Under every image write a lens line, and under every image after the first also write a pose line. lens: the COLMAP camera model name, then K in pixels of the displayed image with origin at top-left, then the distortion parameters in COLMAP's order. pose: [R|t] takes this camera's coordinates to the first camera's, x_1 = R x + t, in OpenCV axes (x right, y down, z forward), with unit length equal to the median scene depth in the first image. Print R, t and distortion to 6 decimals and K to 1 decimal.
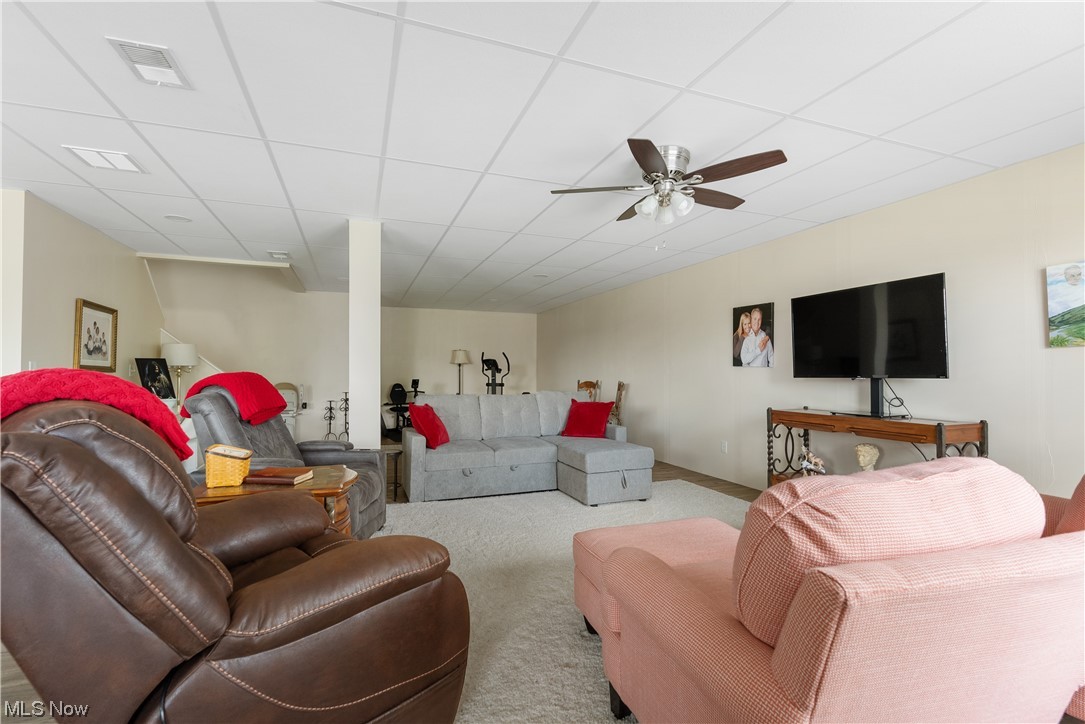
lens RADIAL K [[494.4, 0, 542.6], [0, 494.4, 357.1], [0, 0, 1]] dist [-0.013973, 0.005823]
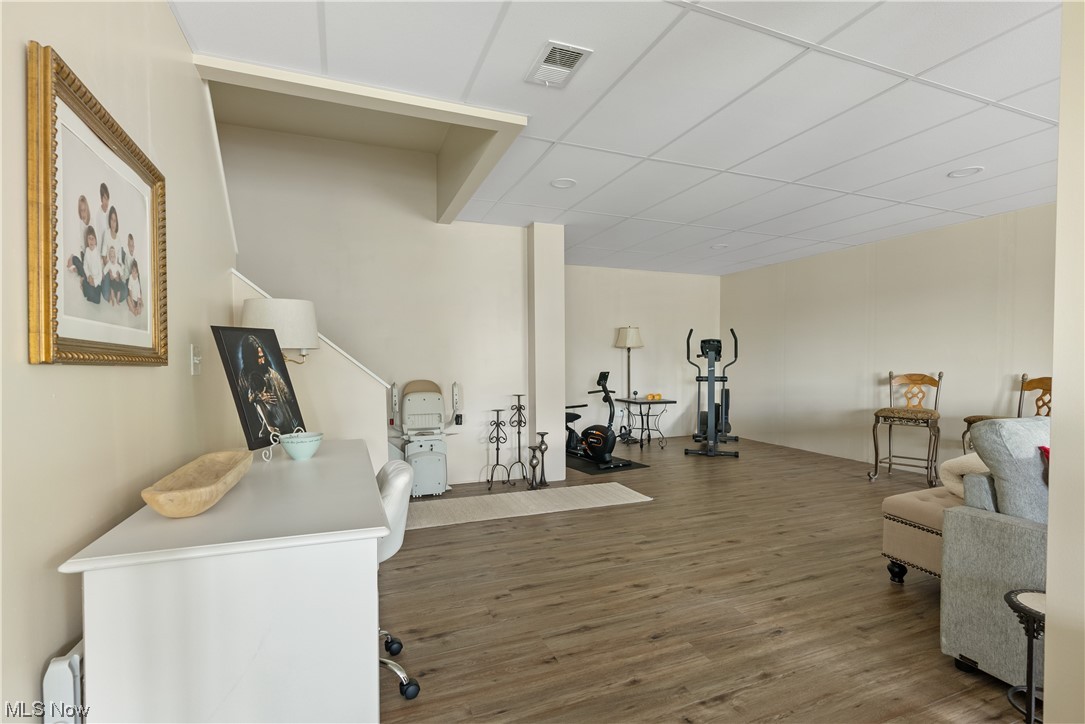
lens RADIAL K [[494.4, 0, 541.5], [0, 494.4, 368.3], [0, 0, 1]] dist [-0.013973, 0.005823]
pose [[0.999695, -0.005426, 0.024084, -0.584933], [0.004268, 0.998845, 0.047854, 0.017007], [-0.024315, -0.047737, 0.998564, 0.619747]]
